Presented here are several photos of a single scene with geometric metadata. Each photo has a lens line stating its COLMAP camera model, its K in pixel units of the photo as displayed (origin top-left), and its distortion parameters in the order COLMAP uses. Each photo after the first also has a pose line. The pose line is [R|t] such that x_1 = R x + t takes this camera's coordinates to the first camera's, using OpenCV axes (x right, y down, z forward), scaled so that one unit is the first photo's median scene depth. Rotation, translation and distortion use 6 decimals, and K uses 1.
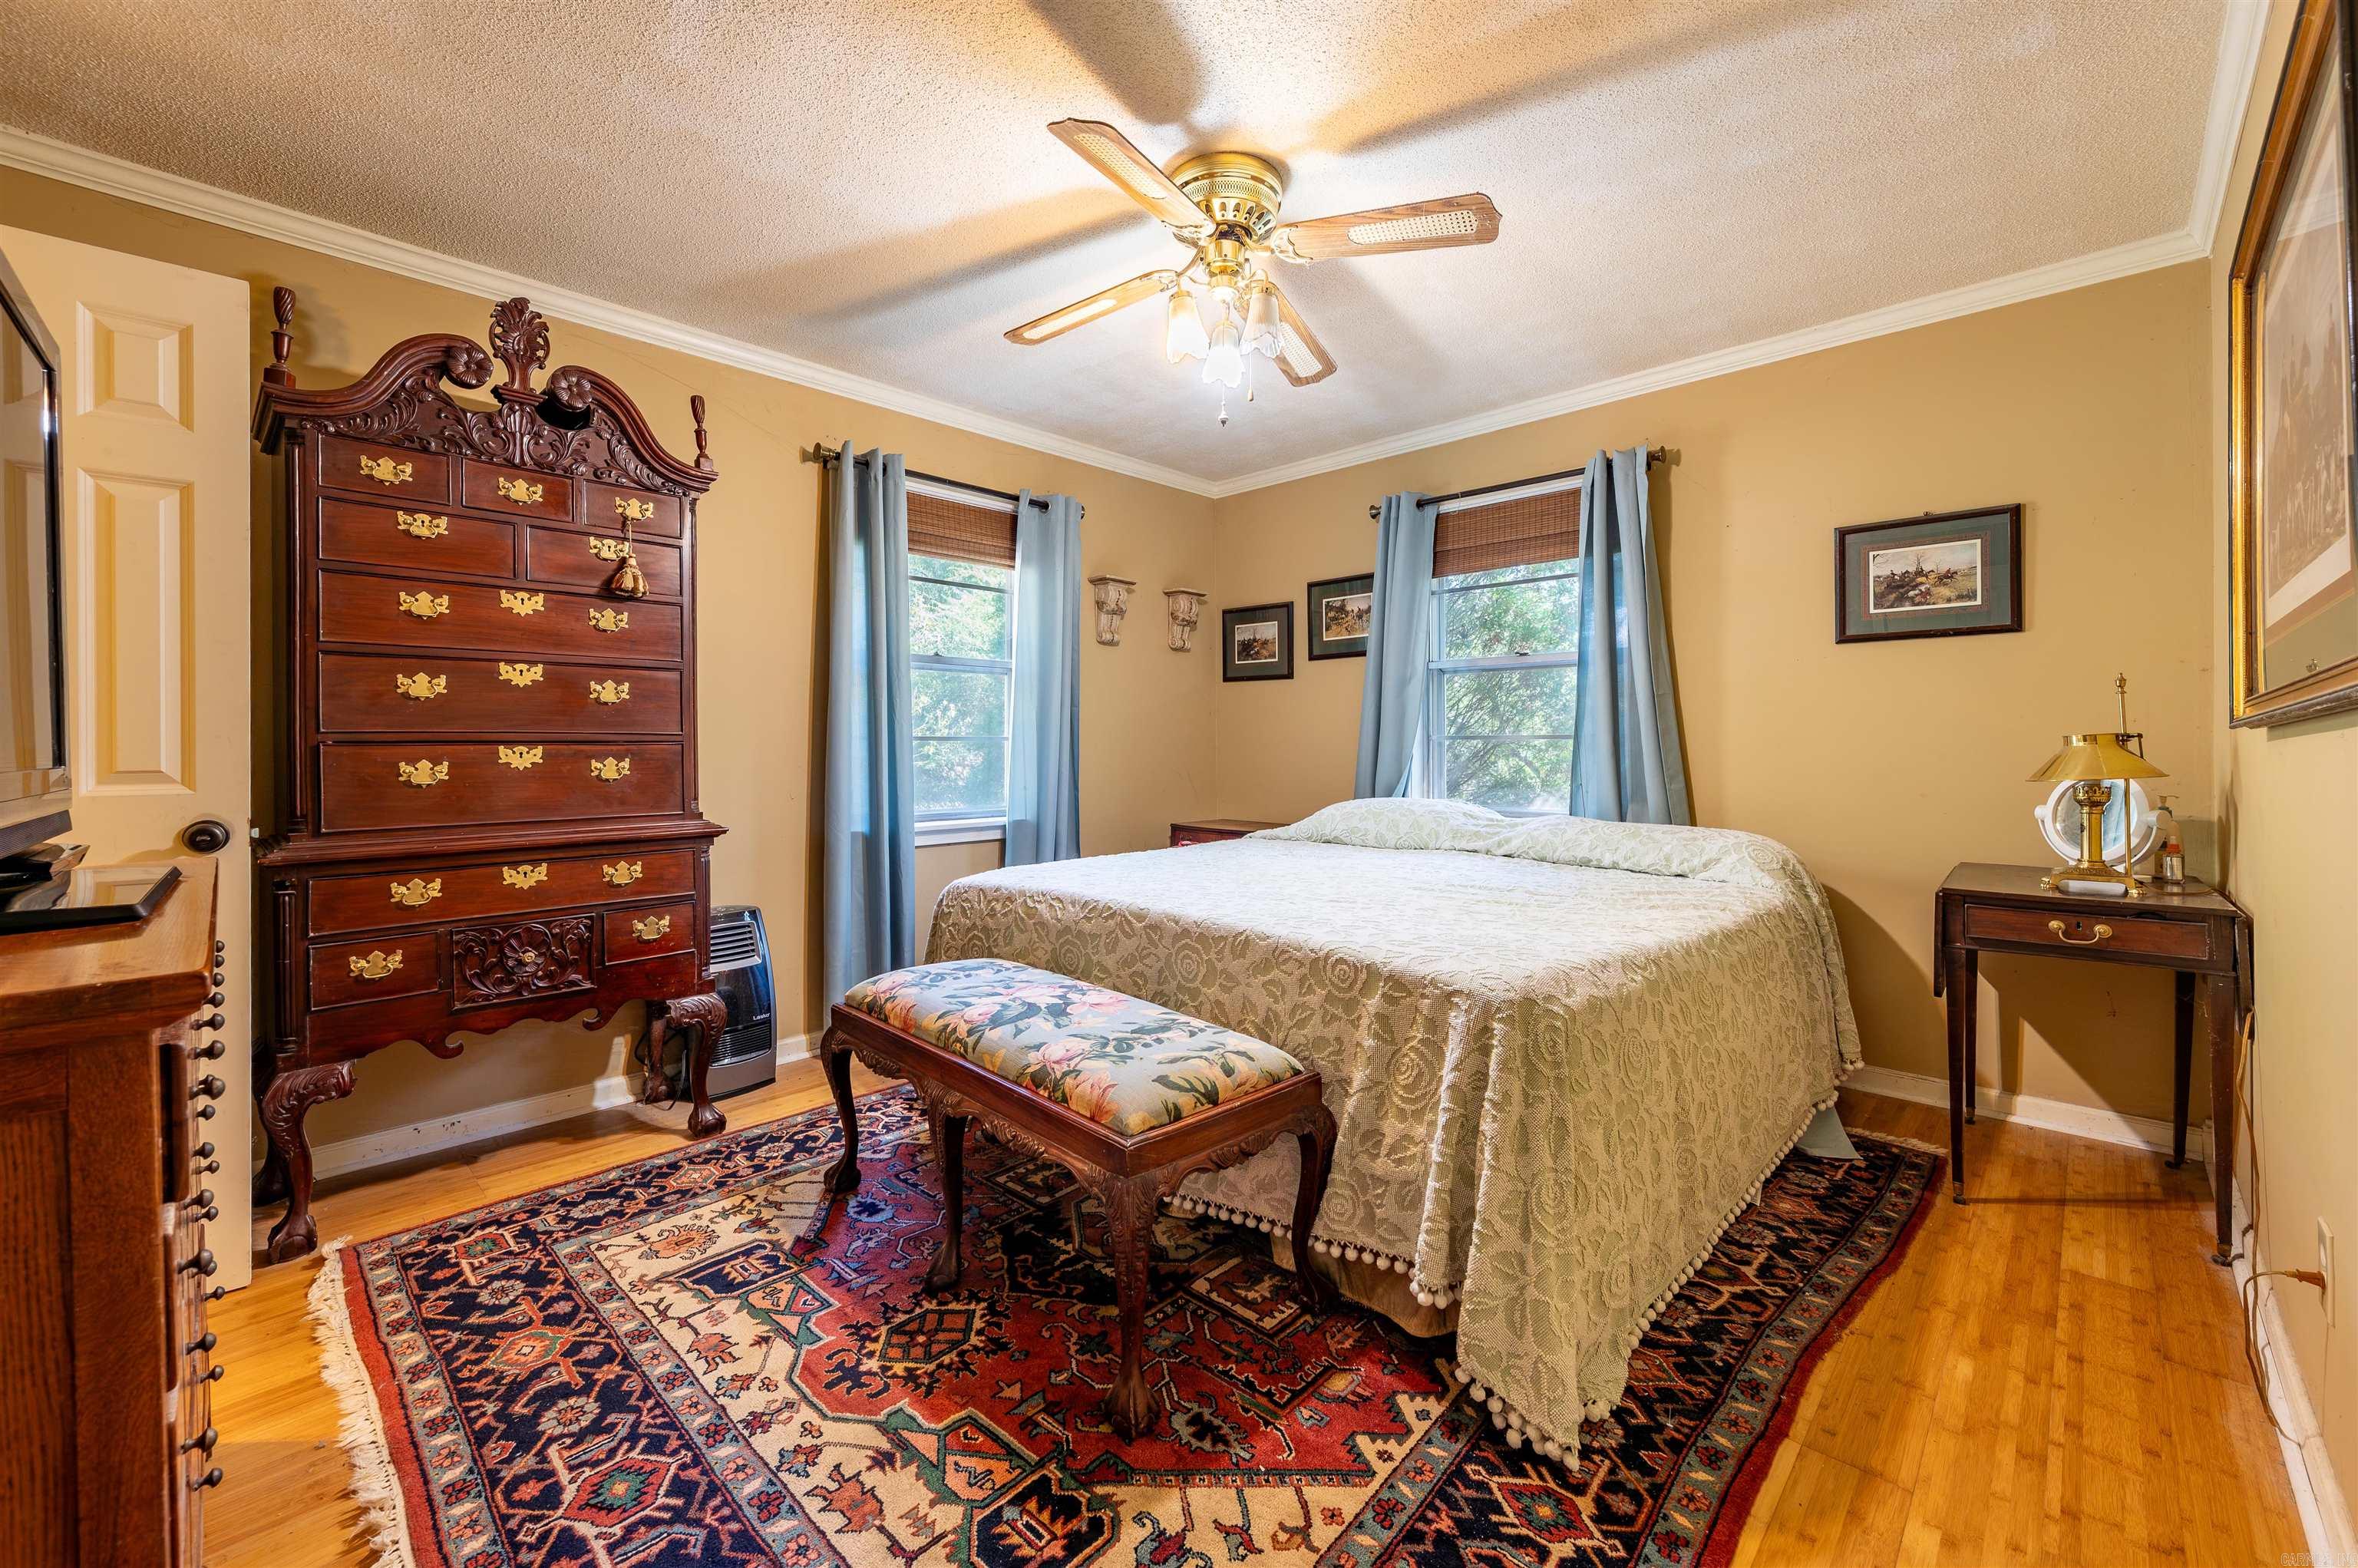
lens RADIAL K [[933.8, 0, 1151.4], [0, 933.8, 740.7], [0, 0, 1]] dist [-0.000784, 0.000347]
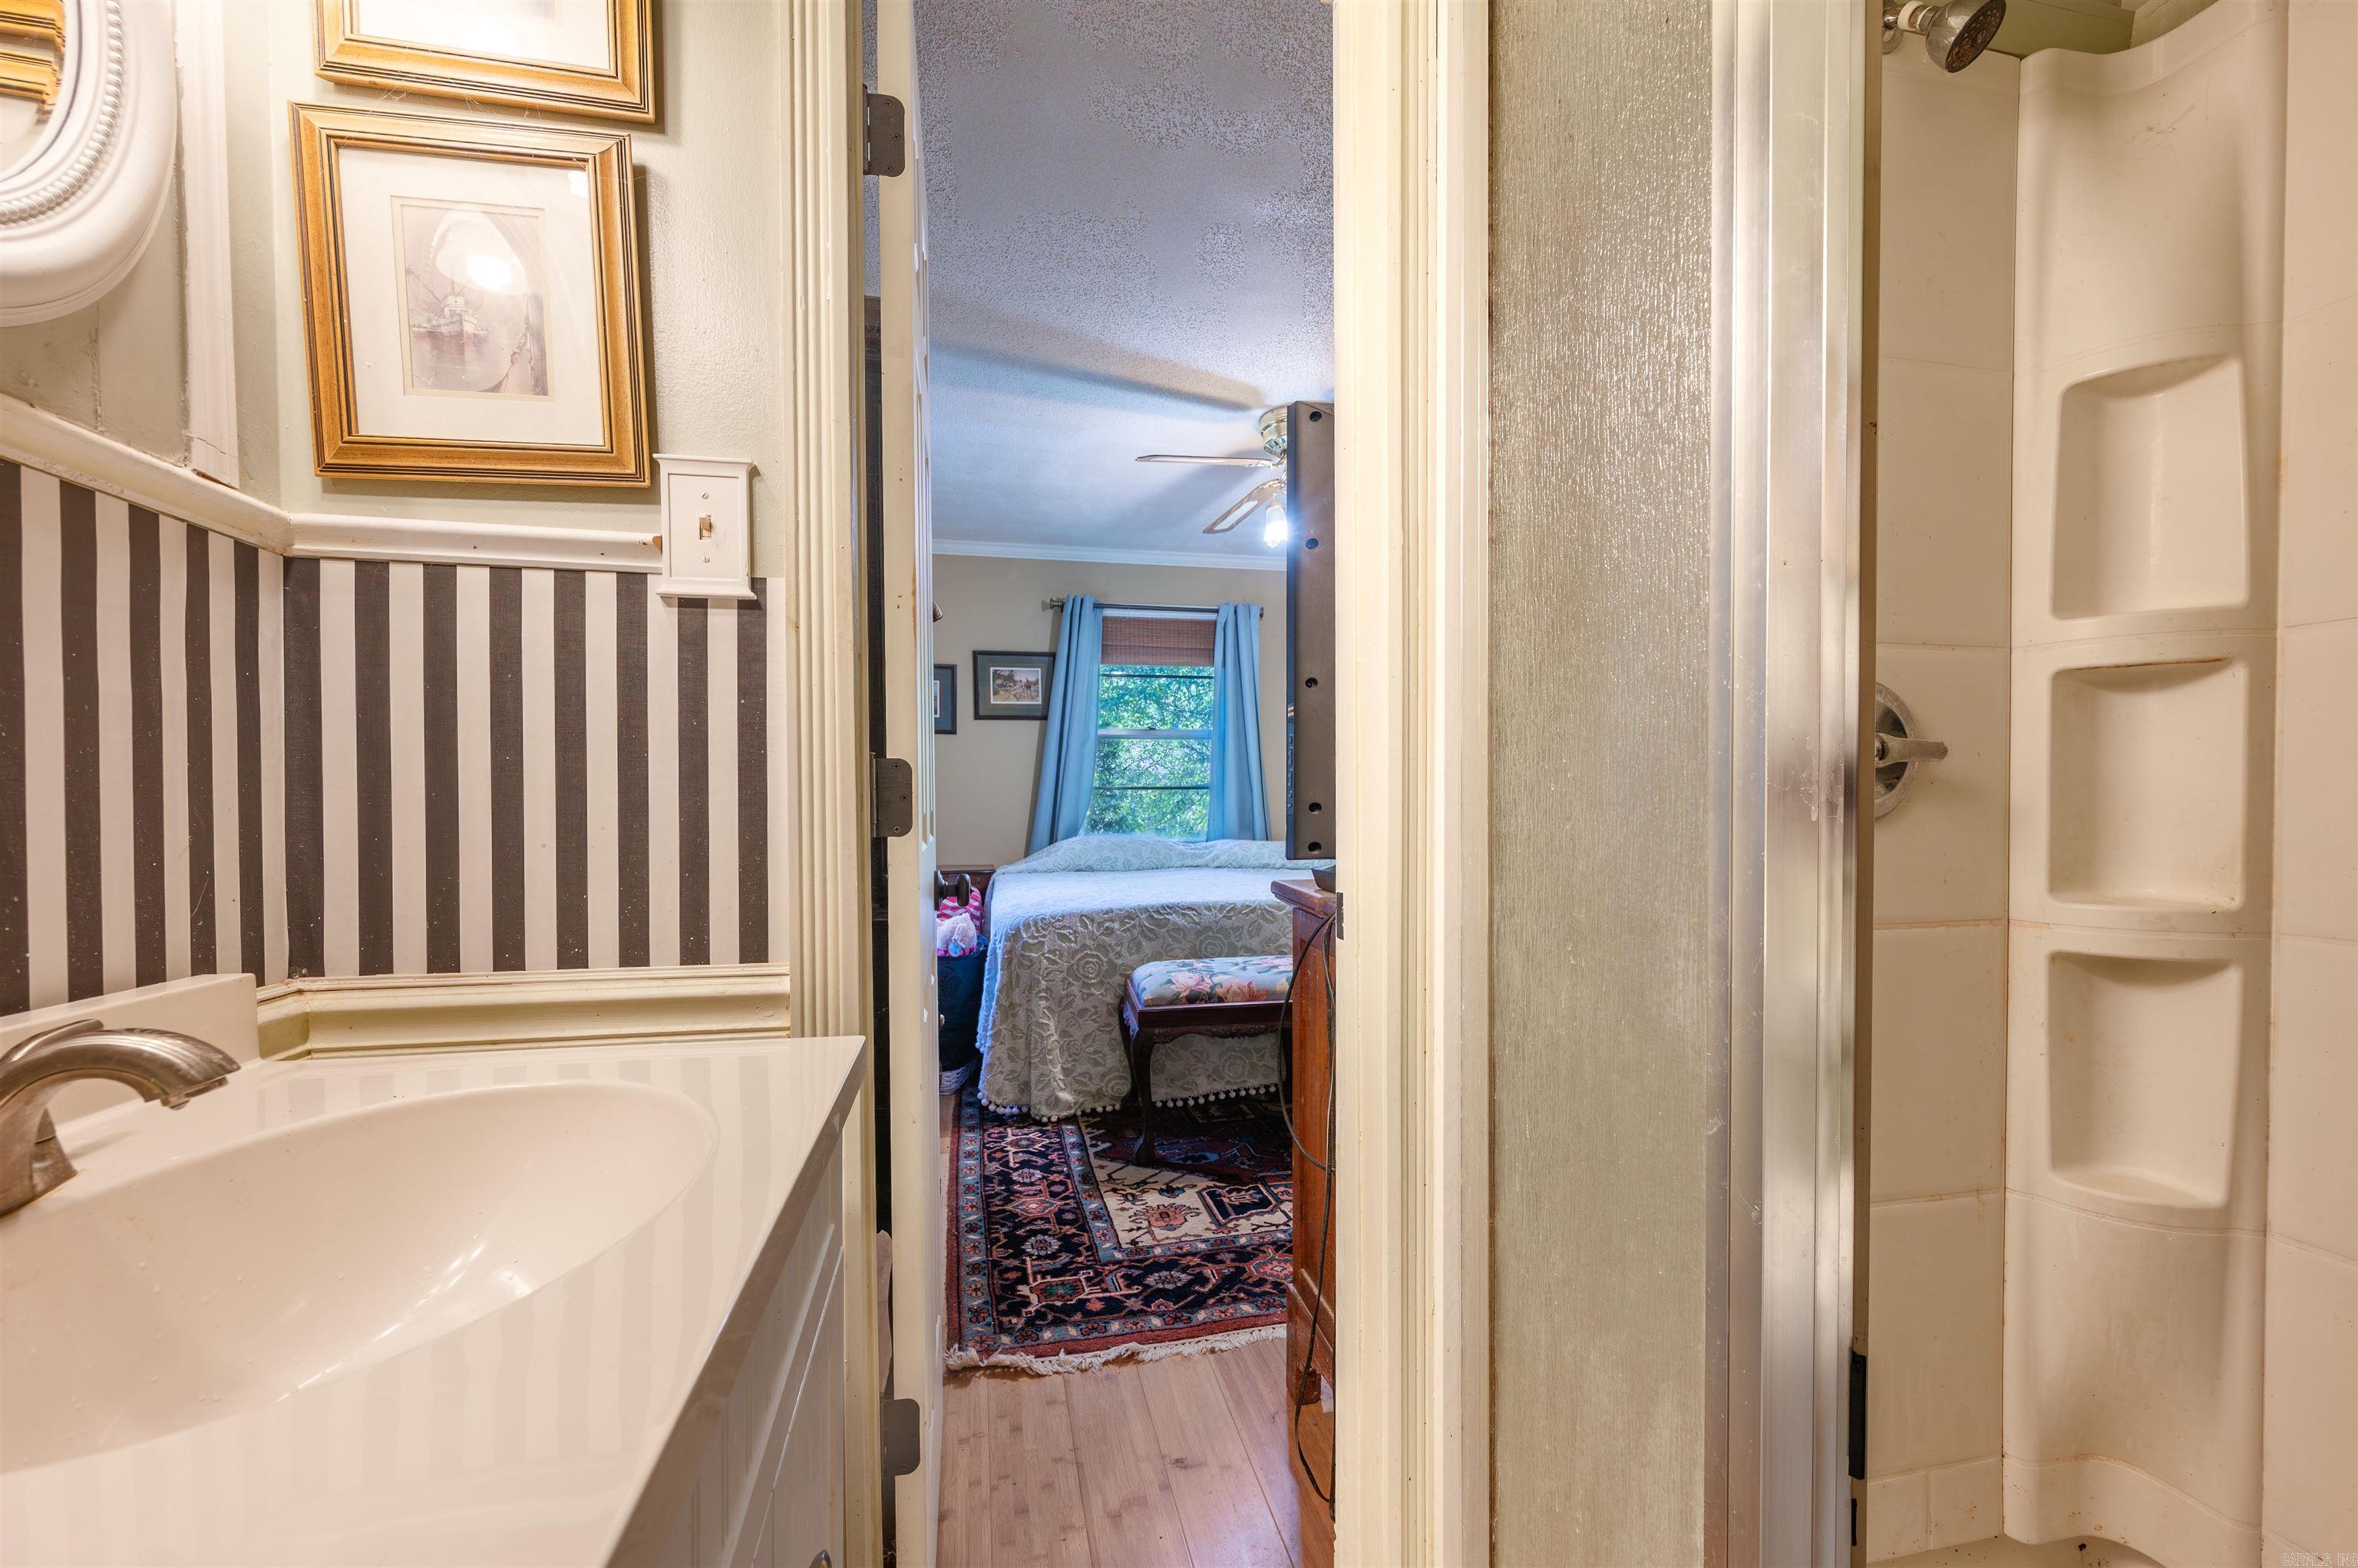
lens RADIAL K [[933.8, 0, 1205.7], [0, 933.8, 821.6], [0, 0, 1]] dist [-0.000784, 0.000347]
pose [[0.549235, -0.022447, 0.835367, -1.282292], [-0.000708, 0.999626, 0.027326, 0.015332], [-0.835668, -0.015600, 0.549013, 0.295134]]
